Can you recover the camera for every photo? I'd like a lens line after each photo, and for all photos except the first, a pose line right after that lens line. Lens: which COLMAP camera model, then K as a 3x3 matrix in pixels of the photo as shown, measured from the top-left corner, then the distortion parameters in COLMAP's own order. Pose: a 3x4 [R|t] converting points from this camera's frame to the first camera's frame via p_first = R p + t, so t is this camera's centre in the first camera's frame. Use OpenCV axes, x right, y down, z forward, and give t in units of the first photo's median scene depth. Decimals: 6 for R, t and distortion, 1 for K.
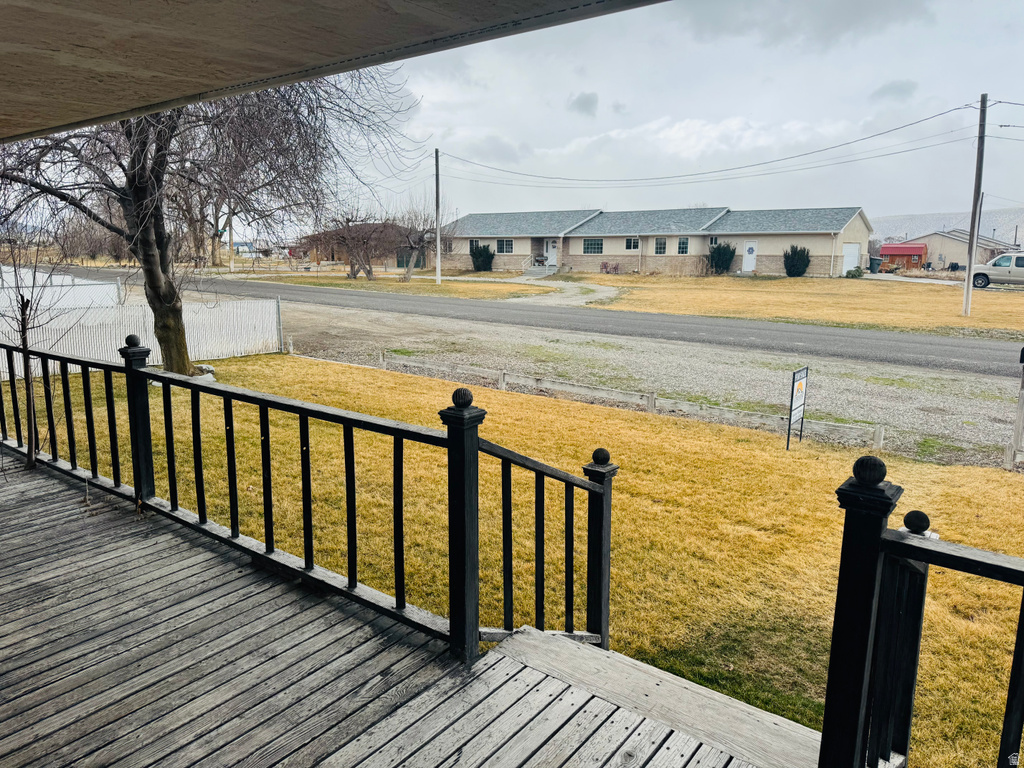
lens RADIAL K [[715.2, 0, 513.9], [0, 715.2, 379.5], [0, 0, 1]] dist [0.048818, -0.060174]
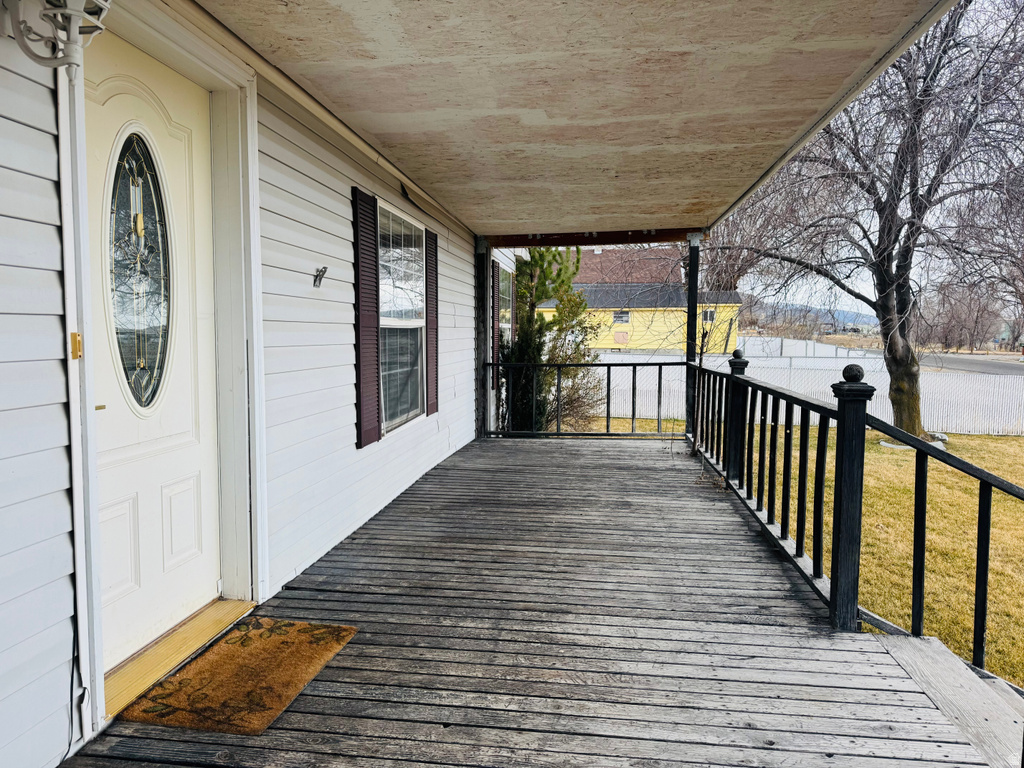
lens RADIAL K [[715.2, 0, 509.2], [0, 715.2, 387.6], [0, 0, 1]] dist [0.048818, -0.060174]
pose [[0.492924, 0.058681, -0.868091, 0.545666], [-0.156459, 0.987437, -0.022093, 0.133797], [0.855889, 0.146711, 0.495913, 0.021530]]
